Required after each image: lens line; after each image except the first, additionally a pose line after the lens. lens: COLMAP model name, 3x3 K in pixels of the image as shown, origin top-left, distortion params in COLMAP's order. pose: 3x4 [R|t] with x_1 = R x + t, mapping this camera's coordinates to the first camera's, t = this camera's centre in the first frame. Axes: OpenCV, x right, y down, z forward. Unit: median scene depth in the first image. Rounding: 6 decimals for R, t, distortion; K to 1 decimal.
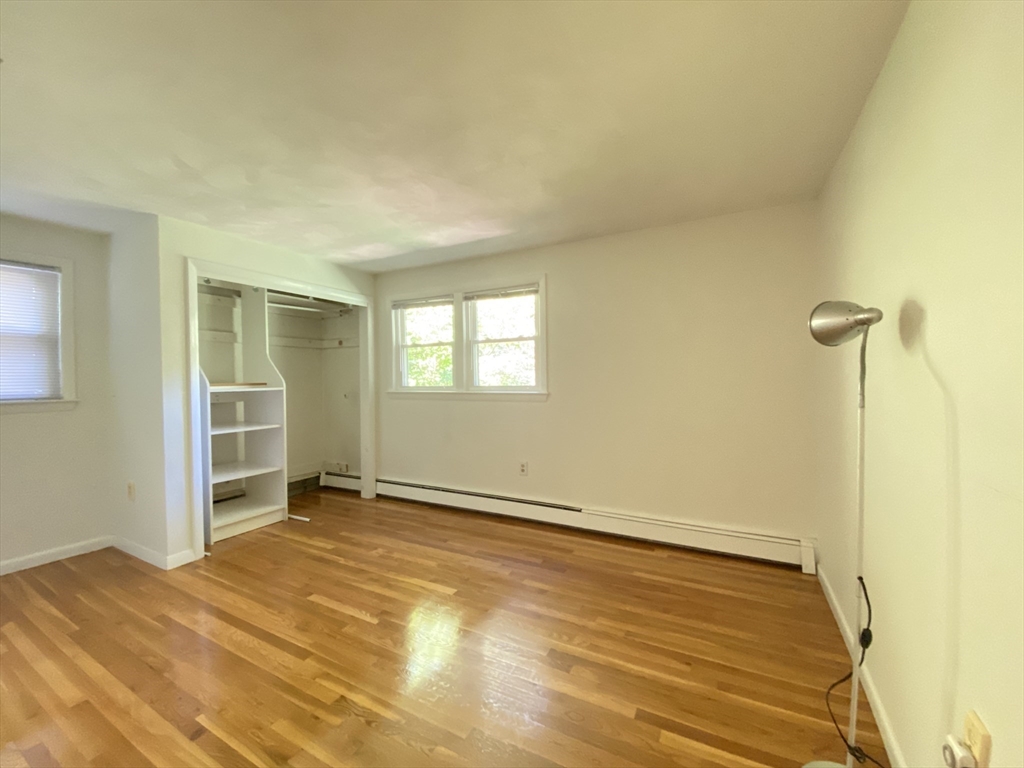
lens RADIAL K [[417.1, 0, 516.4], [0, 417.1, 379.9], [0, 0, 1]] dist [0.010847, -0.000662]
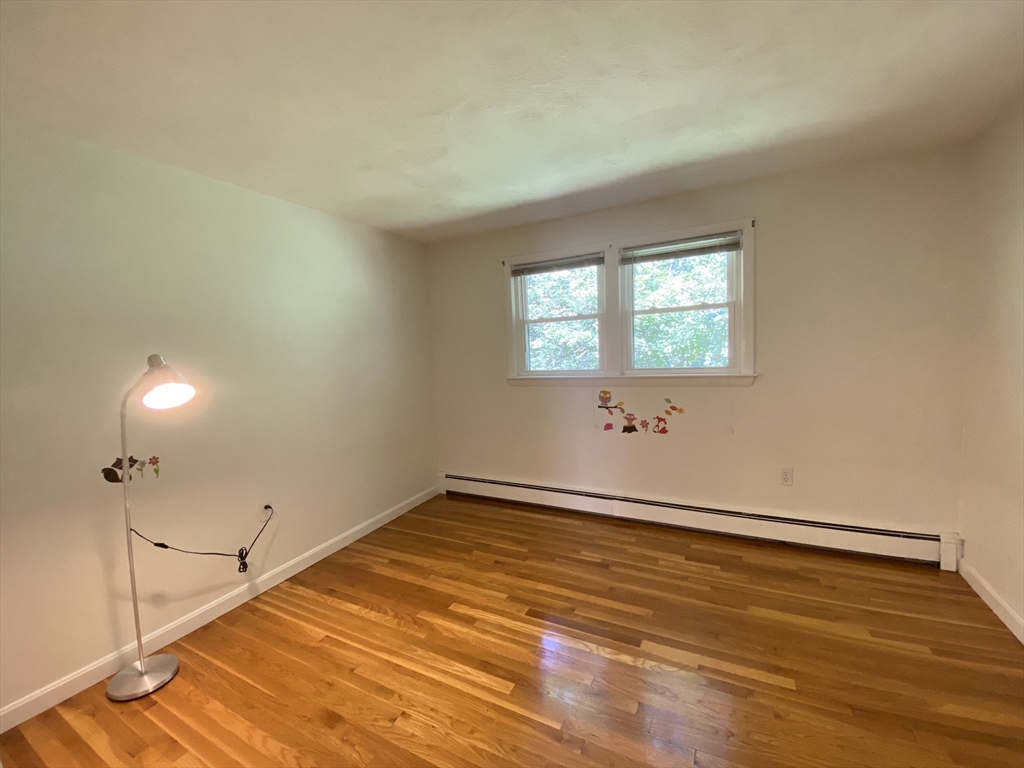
lens RADIAL K [[417.1, 0, 508.3], [0, 417.1, 392.6], [0, 0, 1]] dist [0.010847, -0.000662]
pose [[0.999778, -0.020648, 0.004090, -0.330576], [0.020333, 0.997608, 0.066071, 0.003484], [-0.005444, -0.065973, 0.997807, 0.181381]]
